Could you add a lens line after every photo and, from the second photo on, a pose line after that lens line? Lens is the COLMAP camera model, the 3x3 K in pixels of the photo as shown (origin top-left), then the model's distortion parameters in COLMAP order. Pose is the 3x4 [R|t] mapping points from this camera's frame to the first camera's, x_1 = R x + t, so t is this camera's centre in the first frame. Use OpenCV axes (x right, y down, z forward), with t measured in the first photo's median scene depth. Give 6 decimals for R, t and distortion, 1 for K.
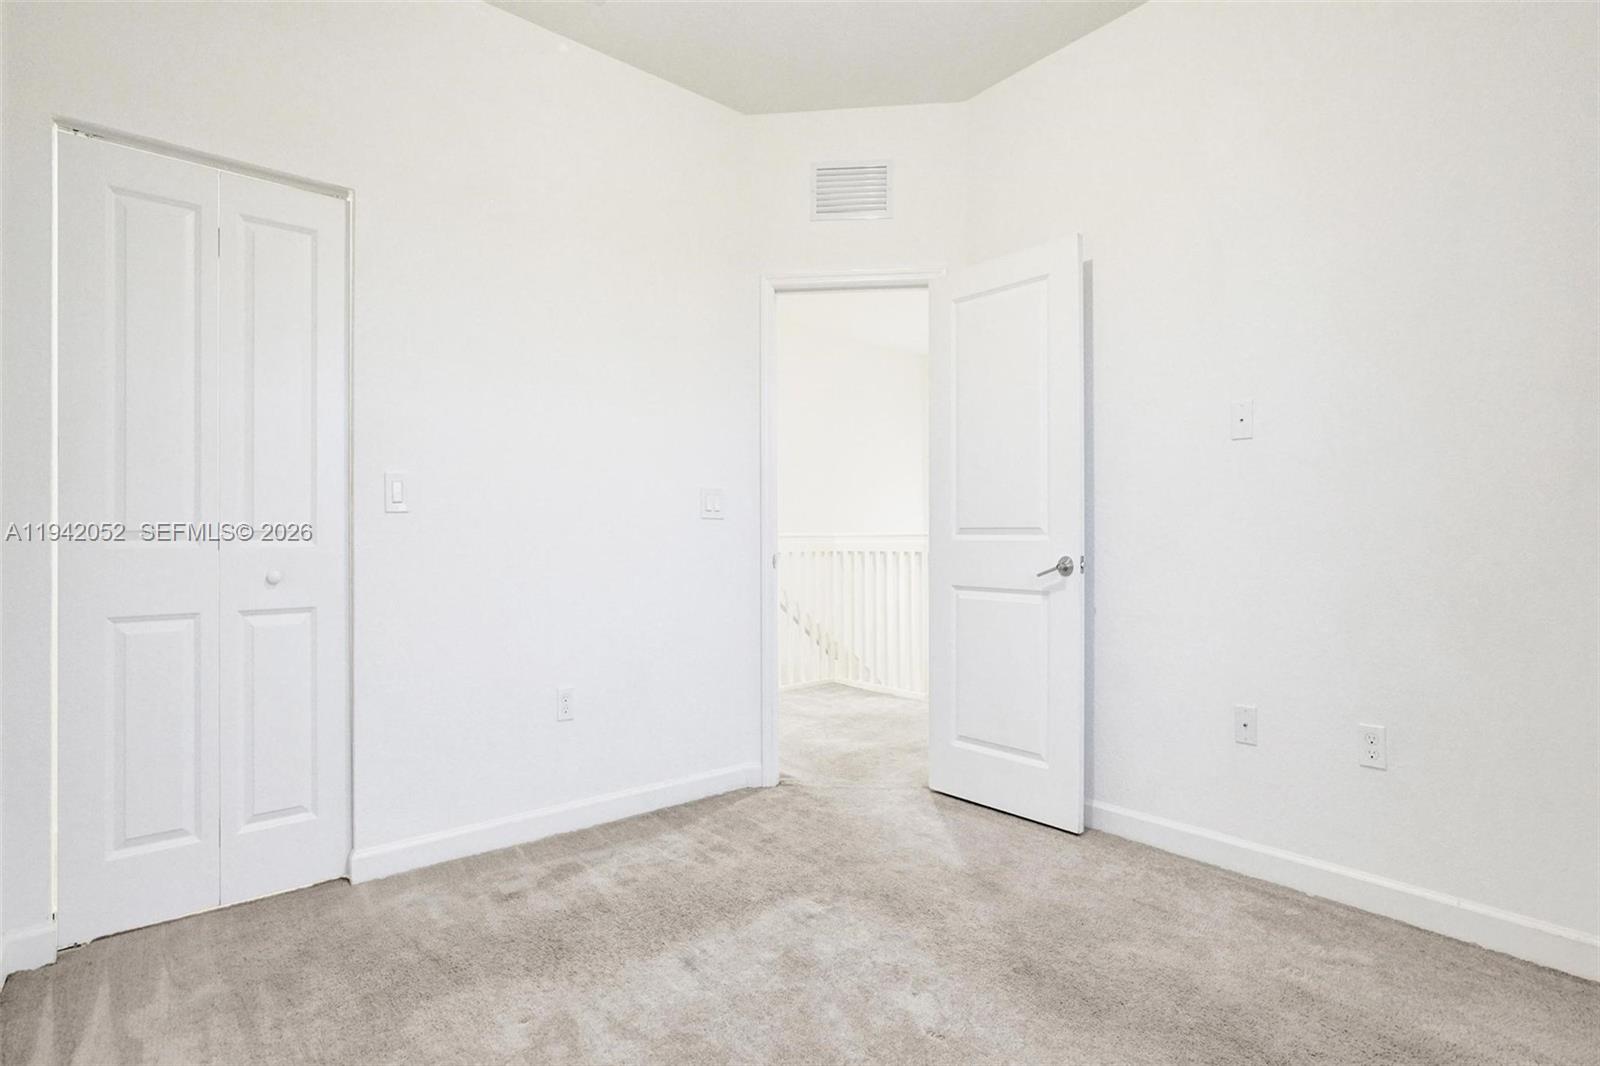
lens RADIAL K [[771.9, 0, 780.7], [0, 771.9, 534.1], [0, 0, 1]] dist [-0.059447, 0.024306]
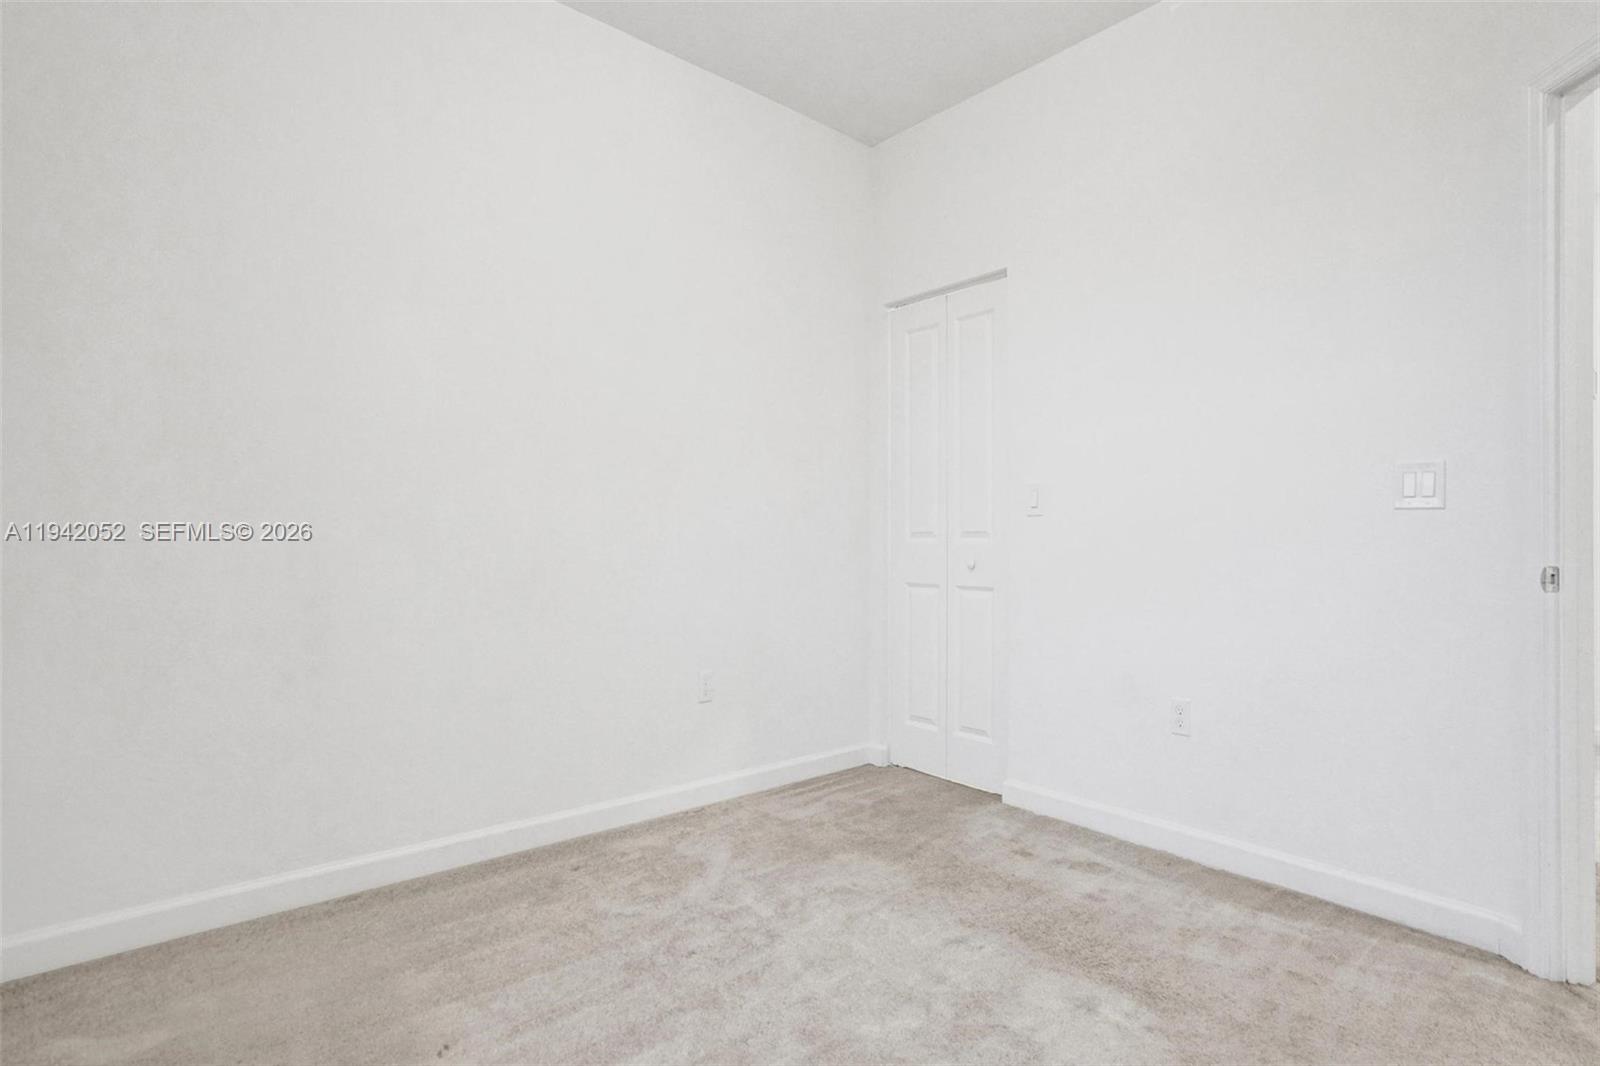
lens RADIAL K [[771.9, 0, 780.7], [0, 771.9, 534.1], [0, 0, 1]] dist [-0.059447, 0.024306]
pose [[0.013955, 0.002550, -0.999899, 0.754179], [-0.000490, 0.999997, 0.002543, -0.003463], [0.999903, 0.000454, 0.013956, 0.600408]]
